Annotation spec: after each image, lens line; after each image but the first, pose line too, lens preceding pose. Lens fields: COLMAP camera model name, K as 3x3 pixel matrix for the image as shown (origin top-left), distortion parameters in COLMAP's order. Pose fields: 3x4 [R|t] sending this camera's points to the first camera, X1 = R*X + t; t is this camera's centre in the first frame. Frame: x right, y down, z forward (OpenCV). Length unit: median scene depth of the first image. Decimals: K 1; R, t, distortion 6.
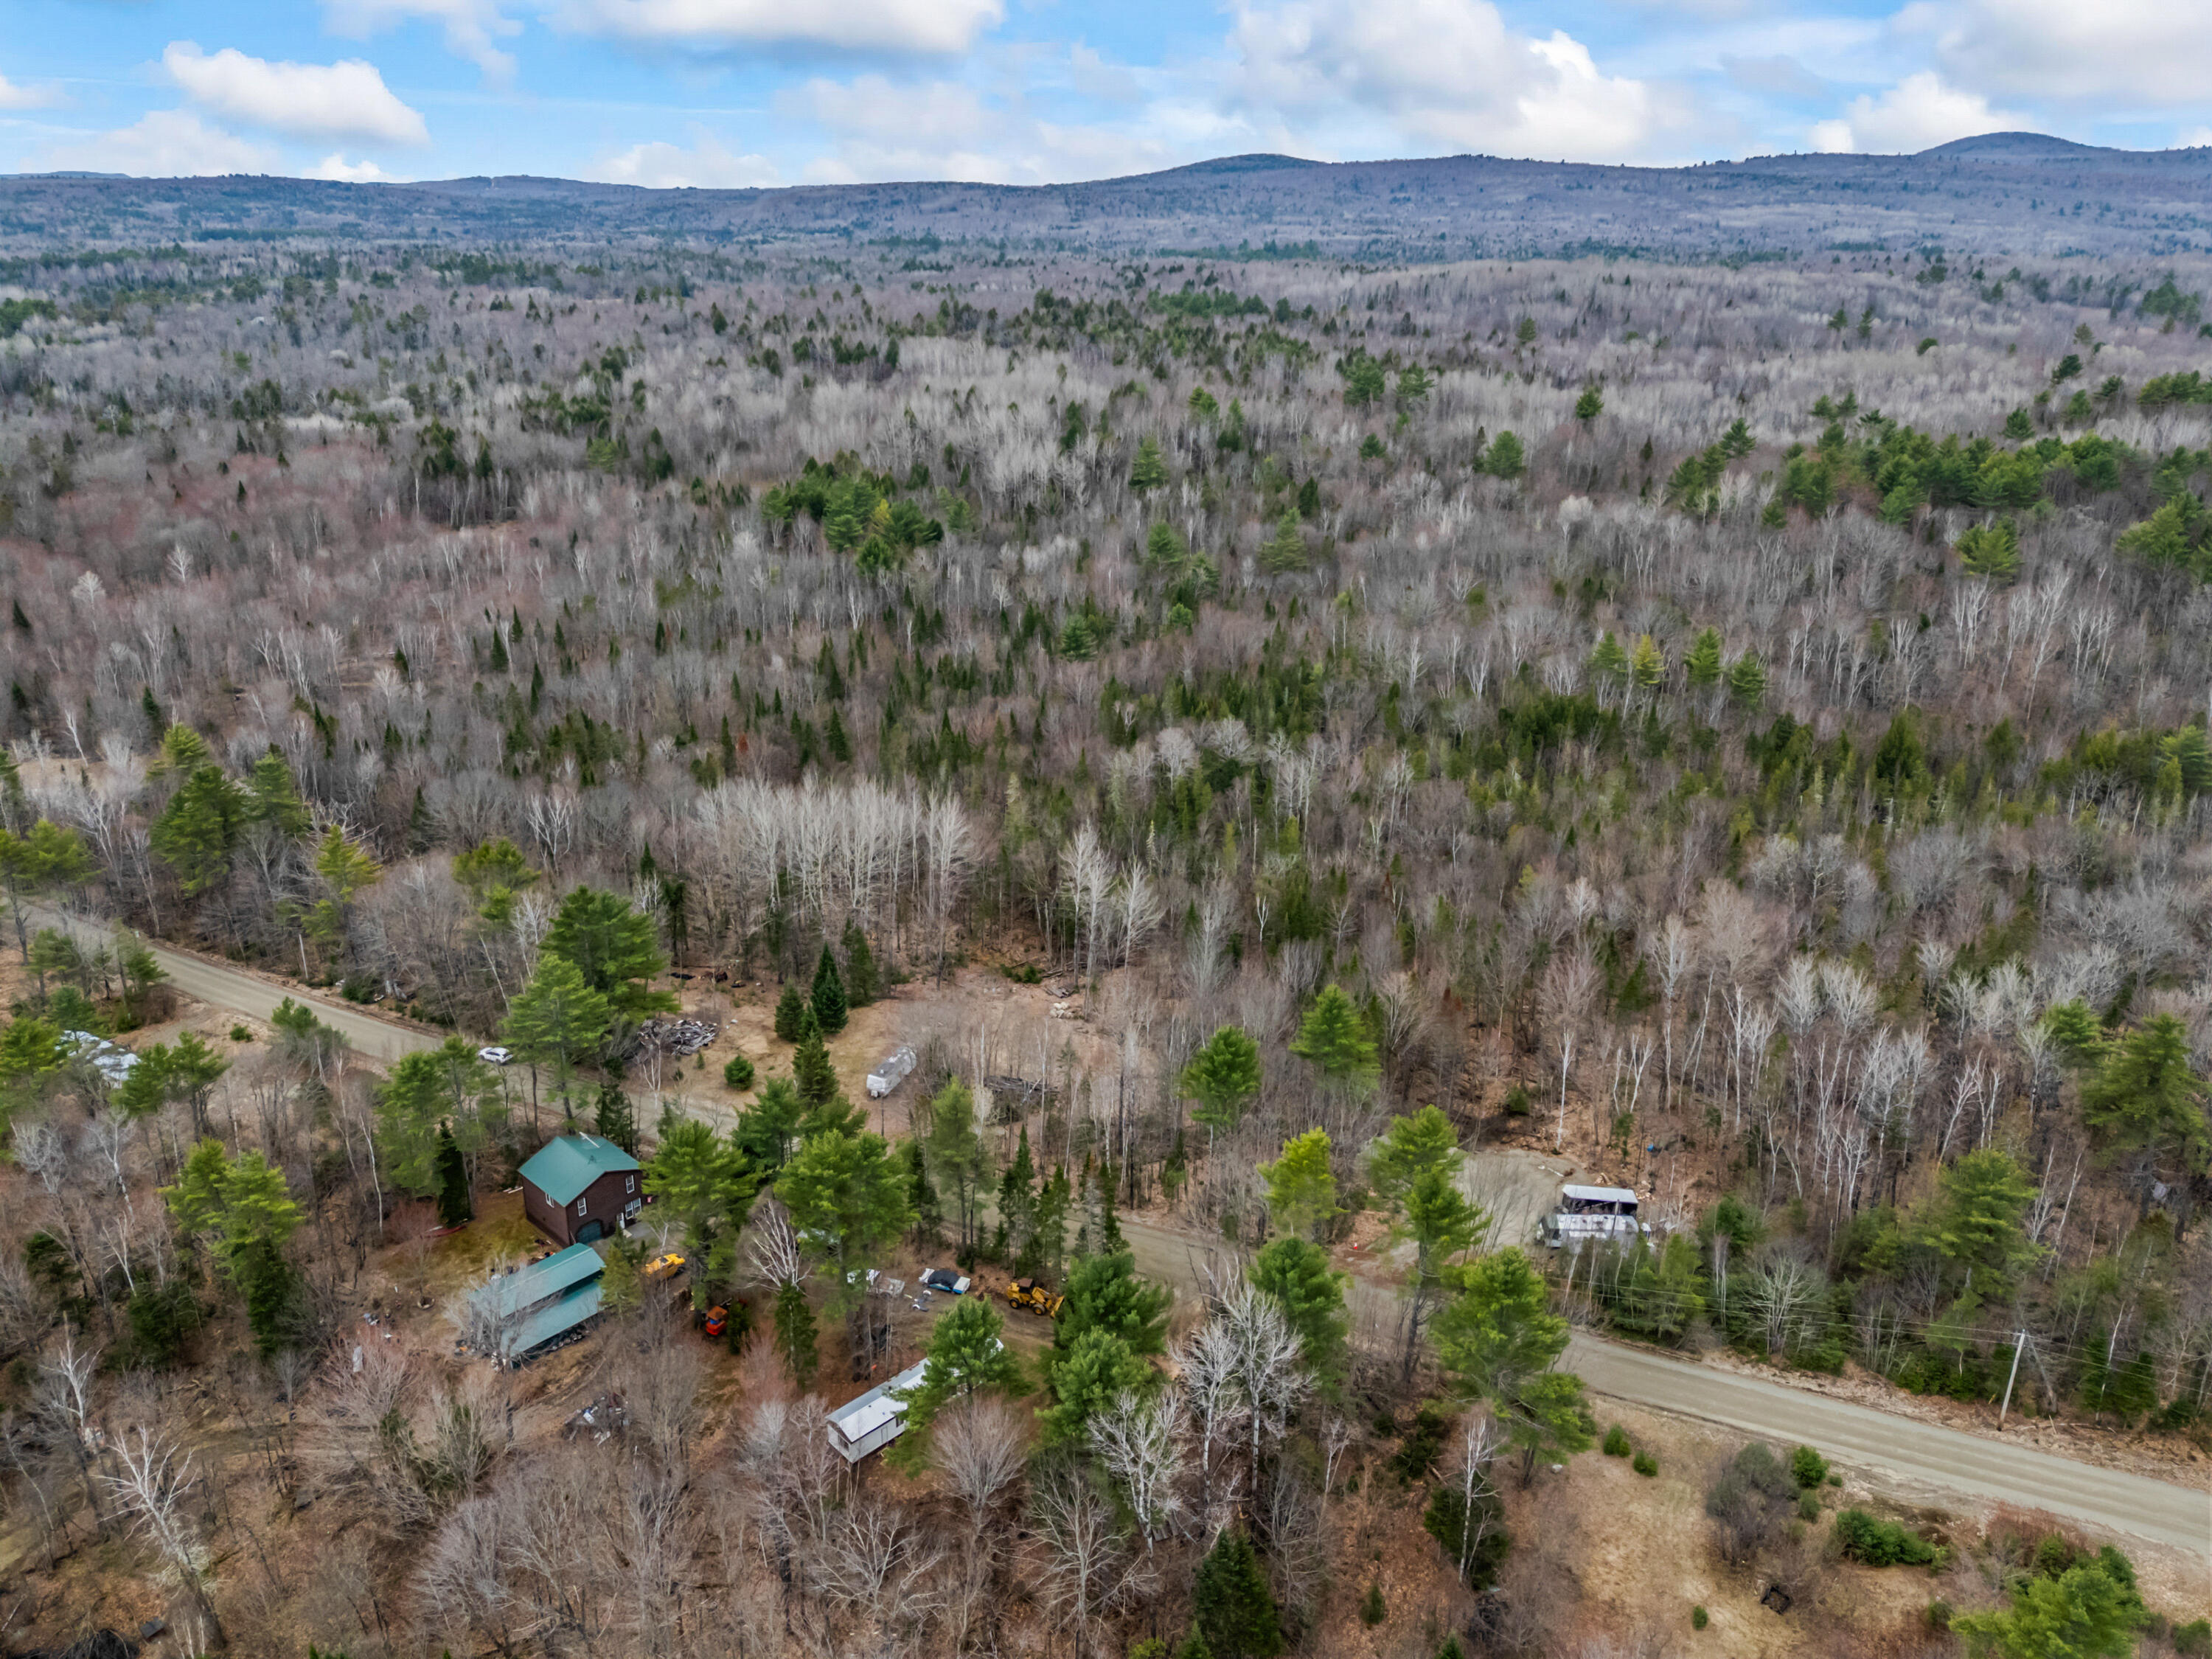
lens RADIAL K [[1630.1, 0, 1108.6], [0, 1630.1, 834.9], [0, 0, 1]] dist [0.057407, -0.035955]
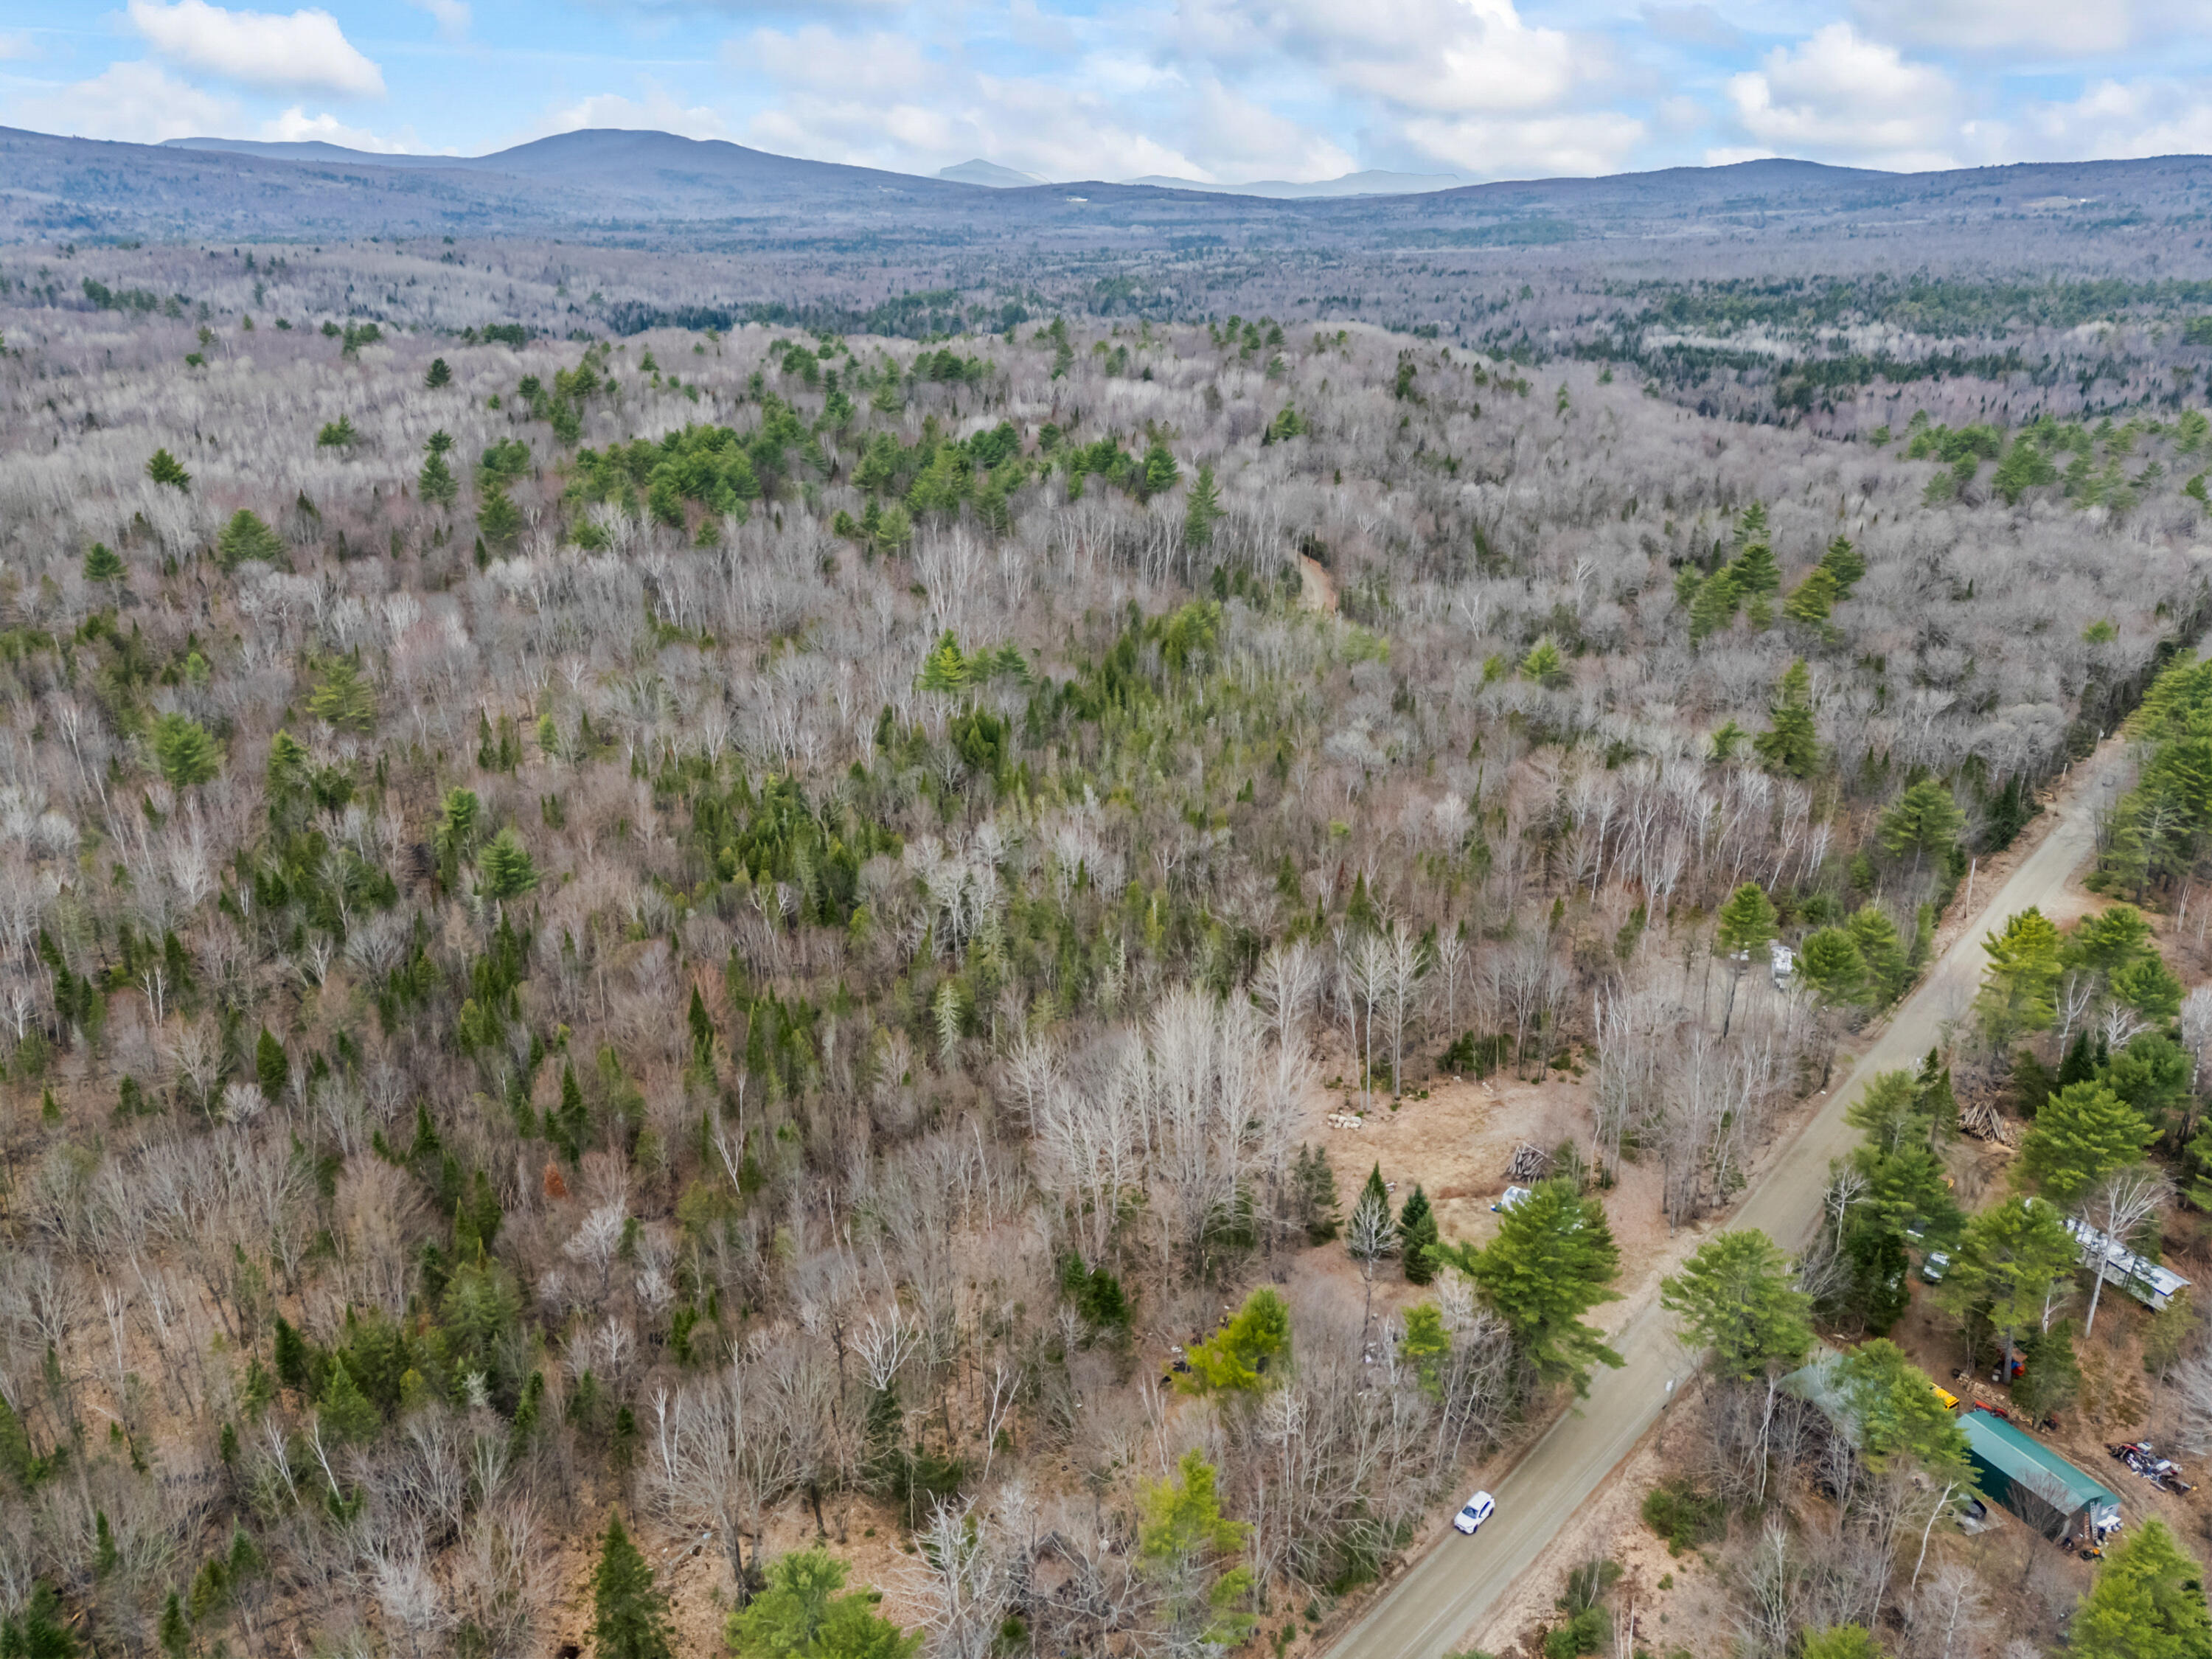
lens RADIAL K [[1630.1, 0, 1108.6], [0, 1630.1, 834.9], [0, 0, 1]] dist [0.057407, -0.035955]
pose [[0.296261, -0.354670, 0.886814, -0.347365], [0.344785, 0.905601, 0.247001, -0.132335], [-0.890703, 0.232584, 0.390580, 0.292086]]
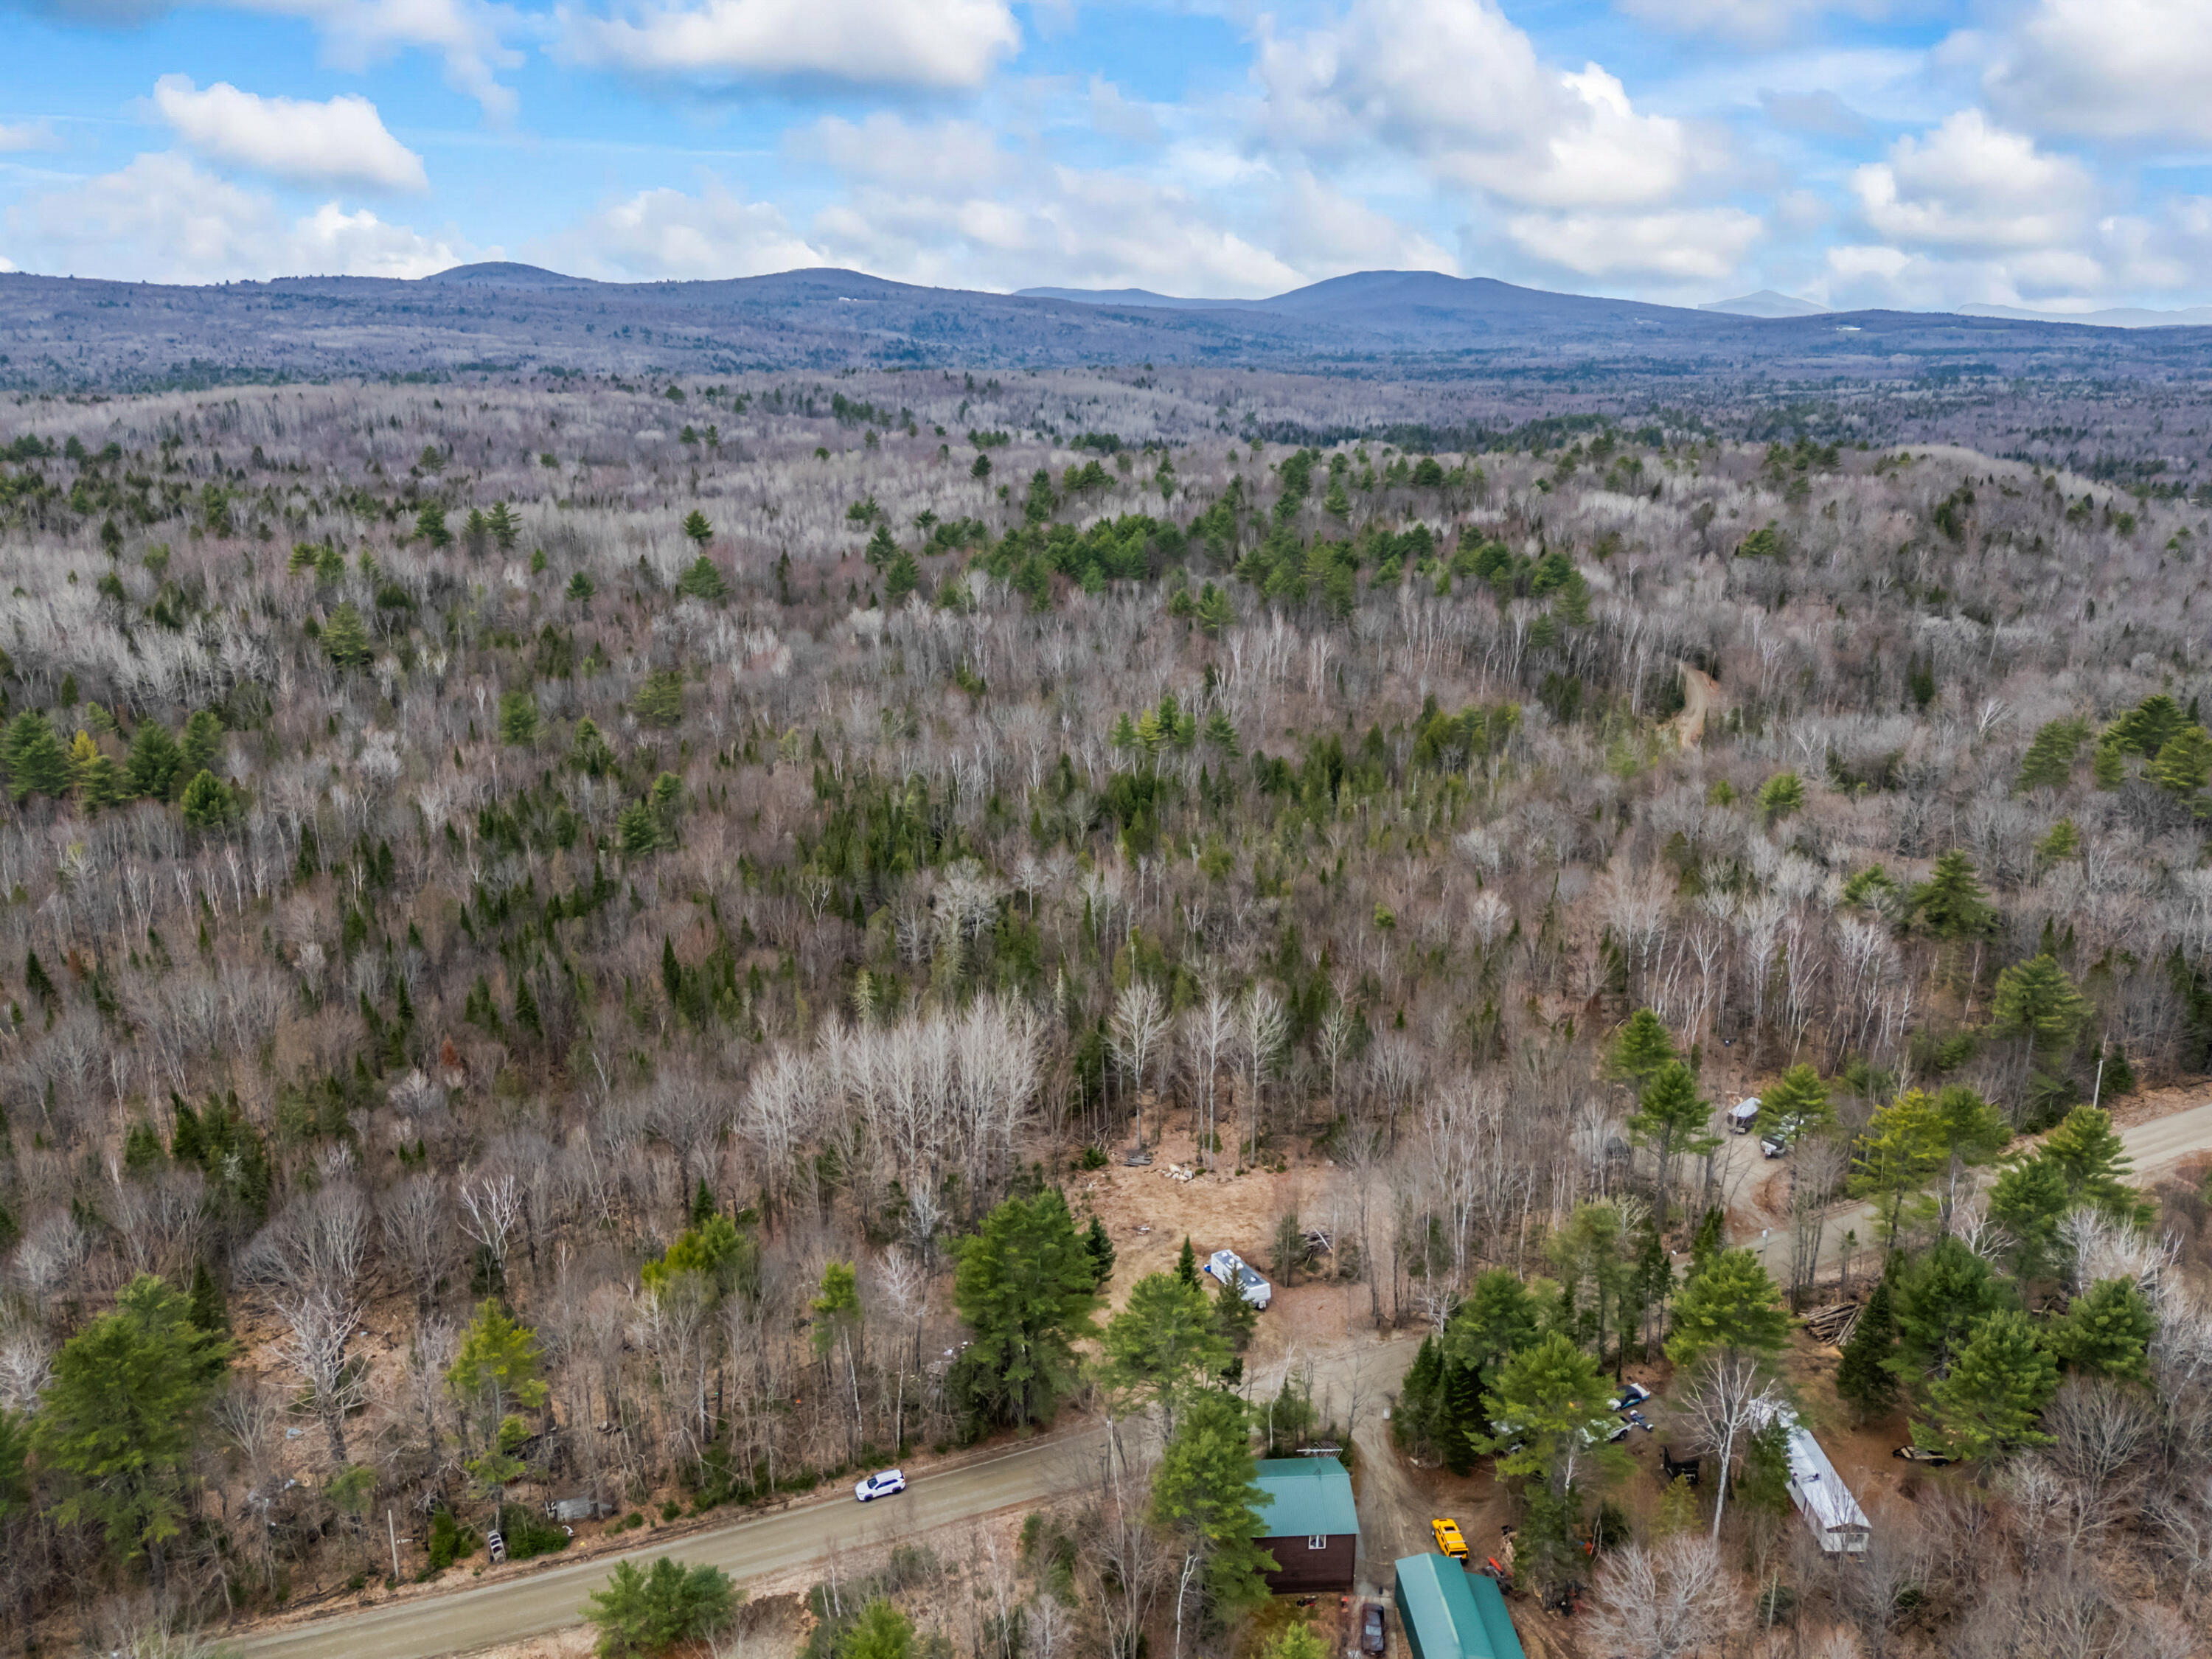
lens RADIAL K [[1619.8, 0, 1109.0], [0, 1619.8, 837.3], [0, 0, 1]] dist [0.064817, -0.046630]
pose [[0.673514, -0.227662, 0.703242, -0.277107], [0.270571, 0.961291, 0.052068, -0.057438], [-0.687874, 0.155209, 0.709041, 0.133877]]
